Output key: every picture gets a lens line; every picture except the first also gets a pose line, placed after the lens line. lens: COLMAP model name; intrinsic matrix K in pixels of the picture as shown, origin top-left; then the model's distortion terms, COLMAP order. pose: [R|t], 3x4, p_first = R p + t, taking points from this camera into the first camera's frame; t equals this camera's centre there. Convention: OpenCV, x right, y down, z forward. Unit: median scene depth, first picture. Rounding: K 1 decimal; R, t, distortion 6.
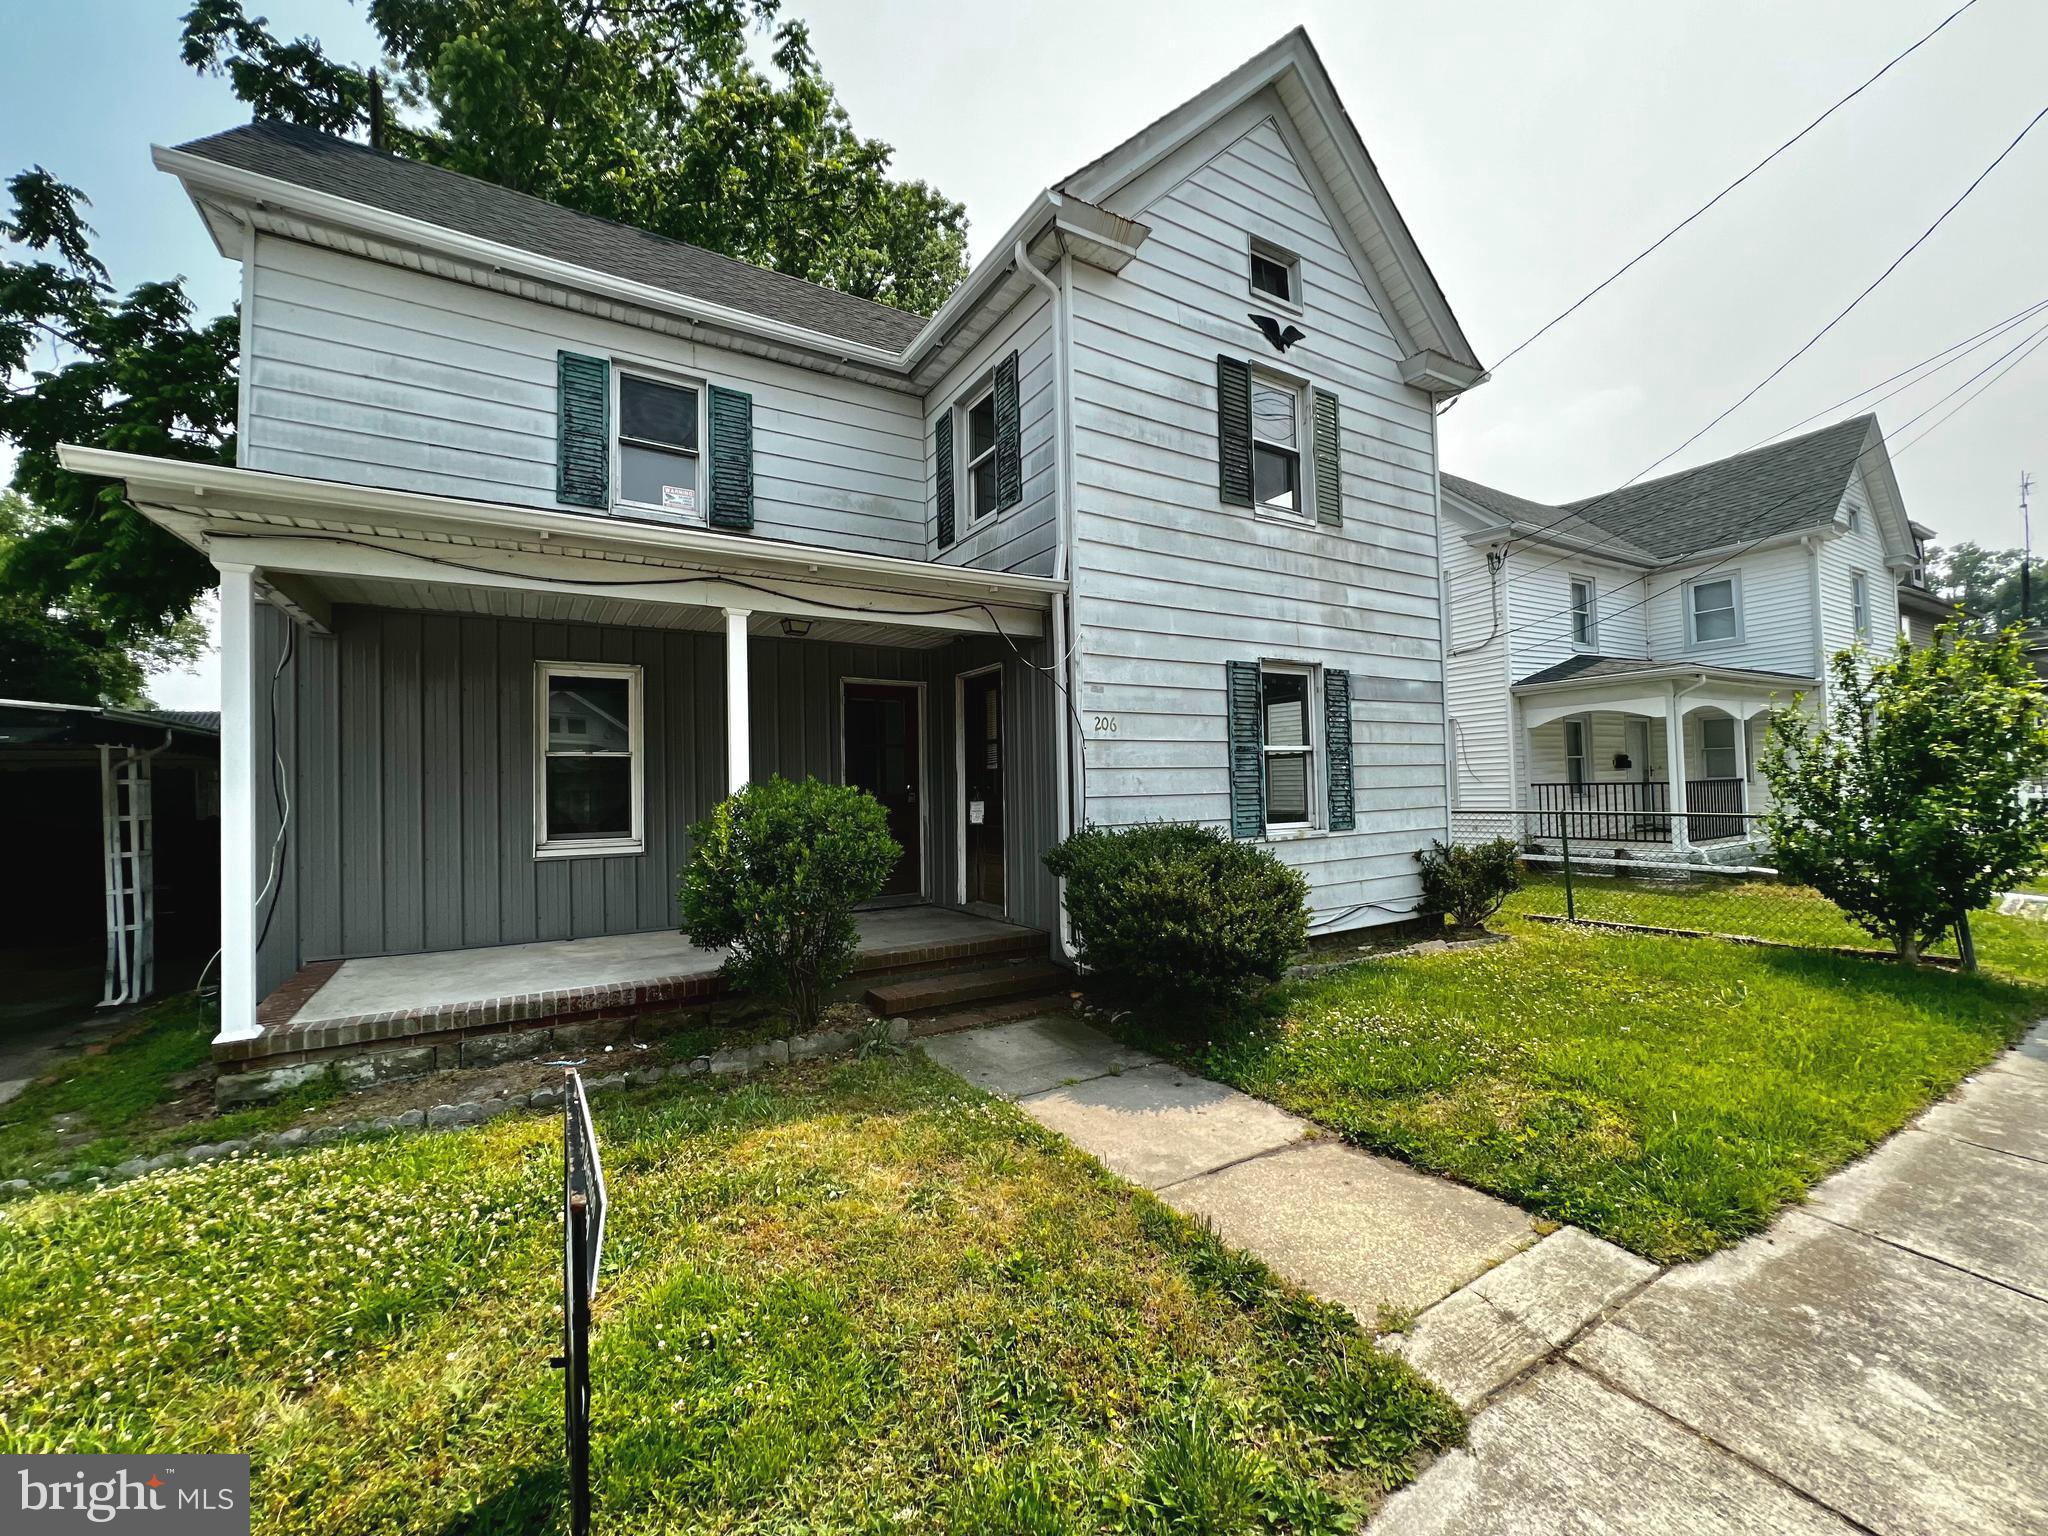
lens RADIAL K [[817.6, 0, 1021.2], [0, 817.6, 768.2], [0, 0, 1]] dist [-0.001704, 0.000576]
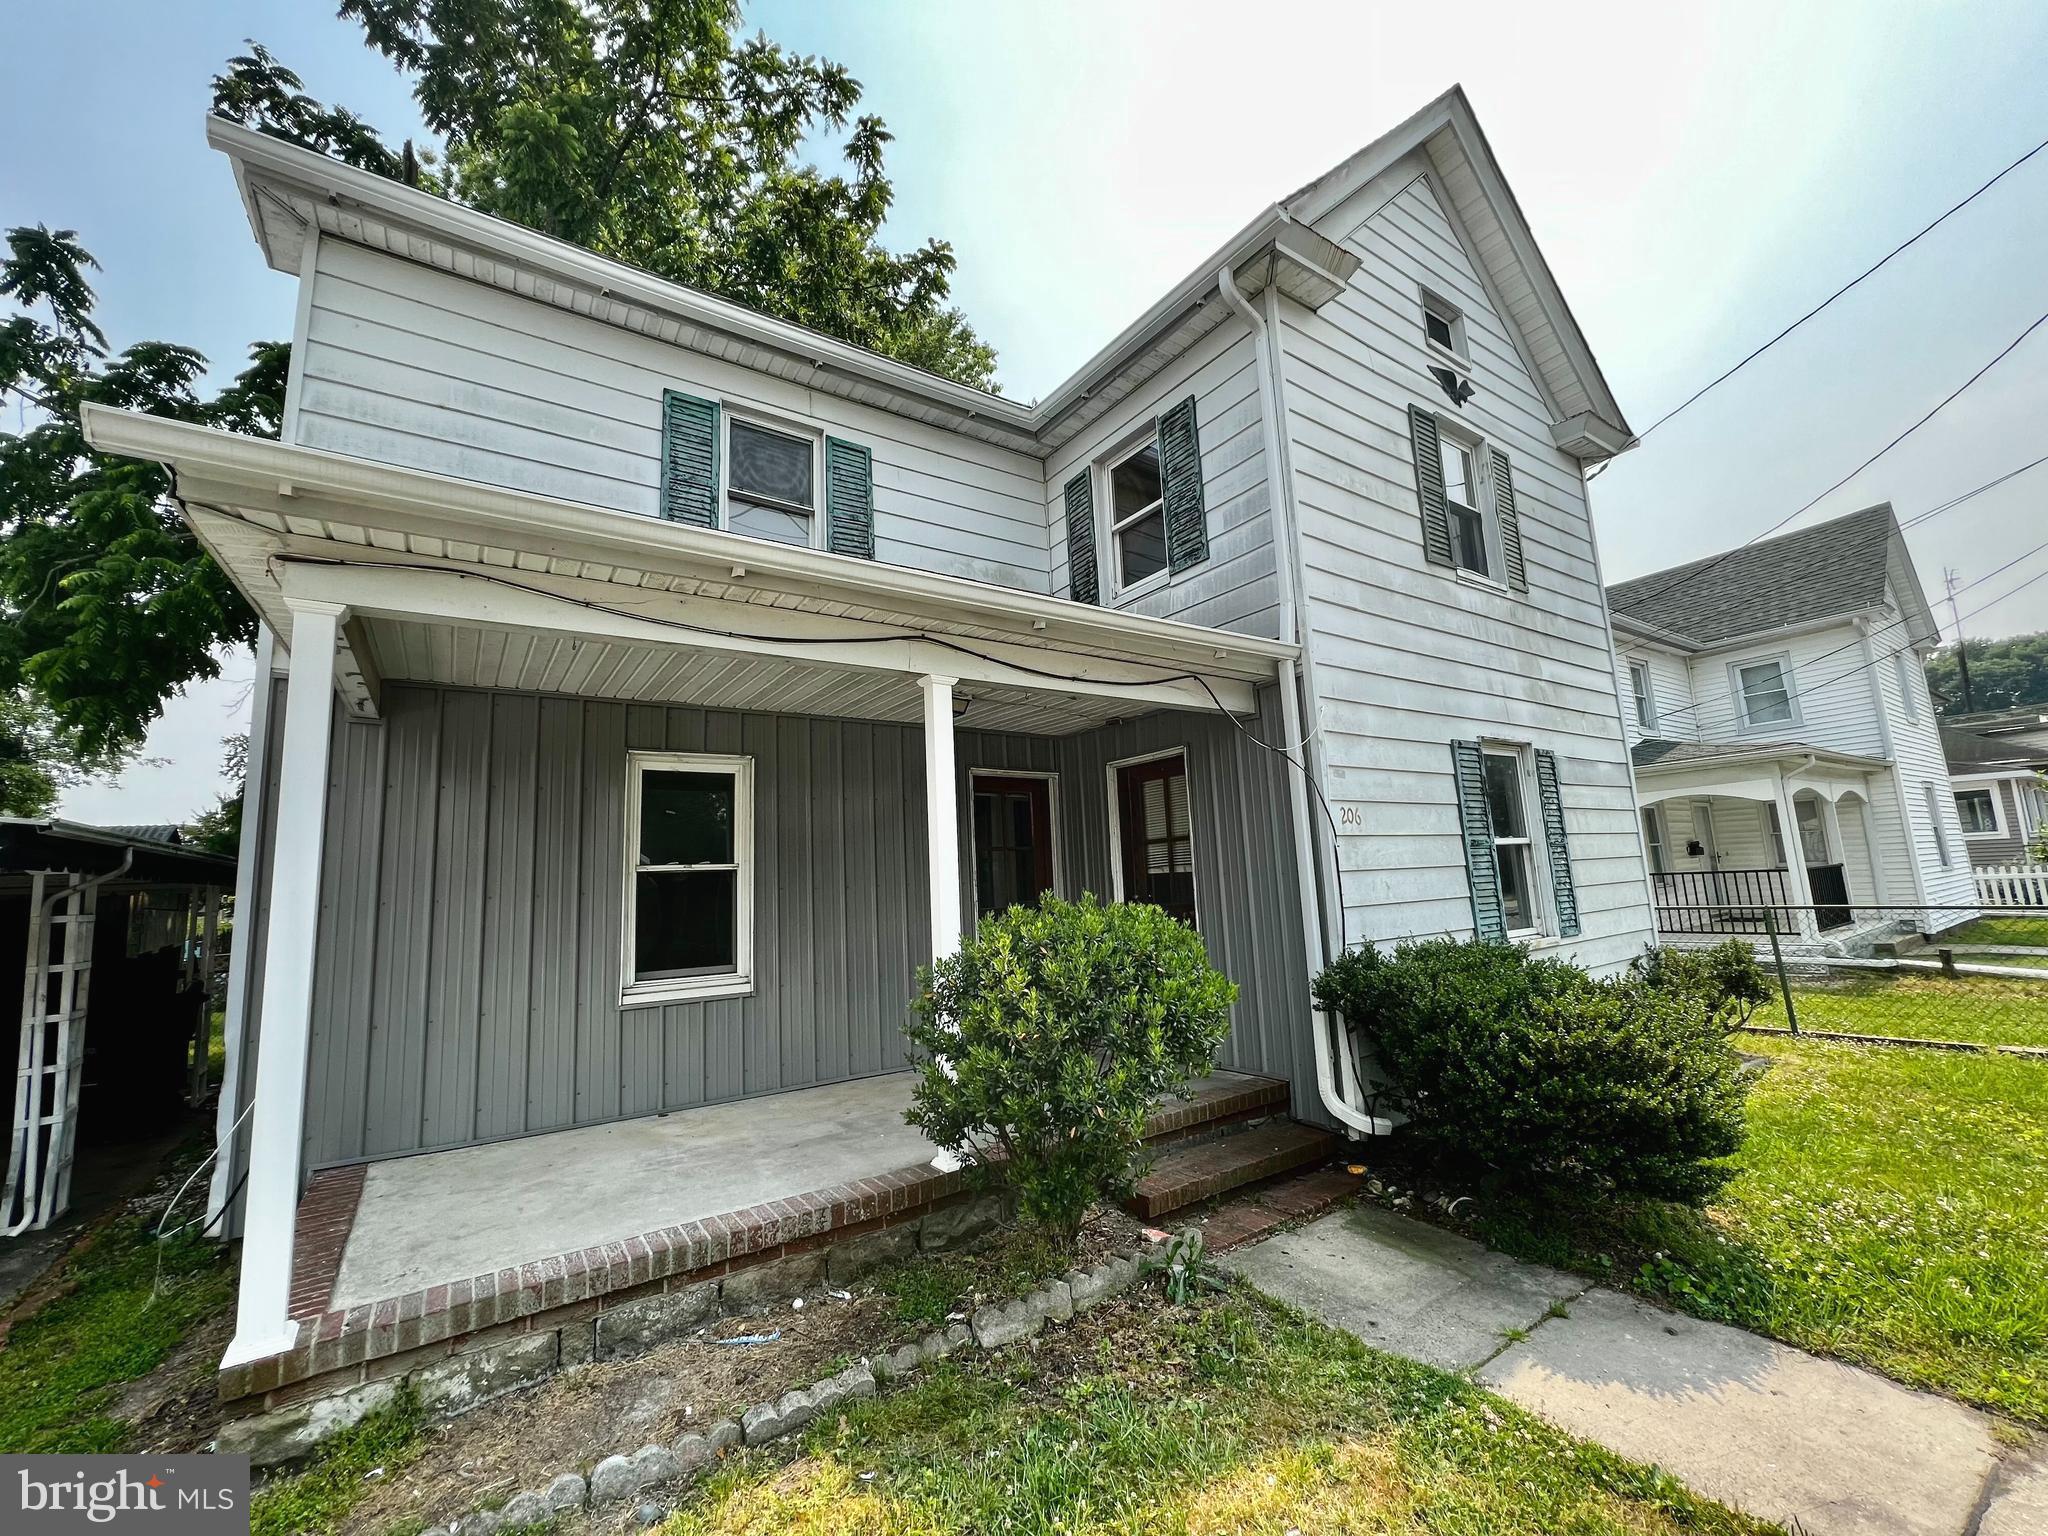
lens RADIAL K [[822.9, 0, 1029.9], [0, 822.9, 768.6], [0, 0, 1]] dist [-0.001082, 0.000251]
pose [[0.998281, -0.016759, 0.056166, -0.233621], [0.023387, 0.992557, -0.119517, -0.009101], [-0.053745, 0.120625, 0.991242, 0.174080]]
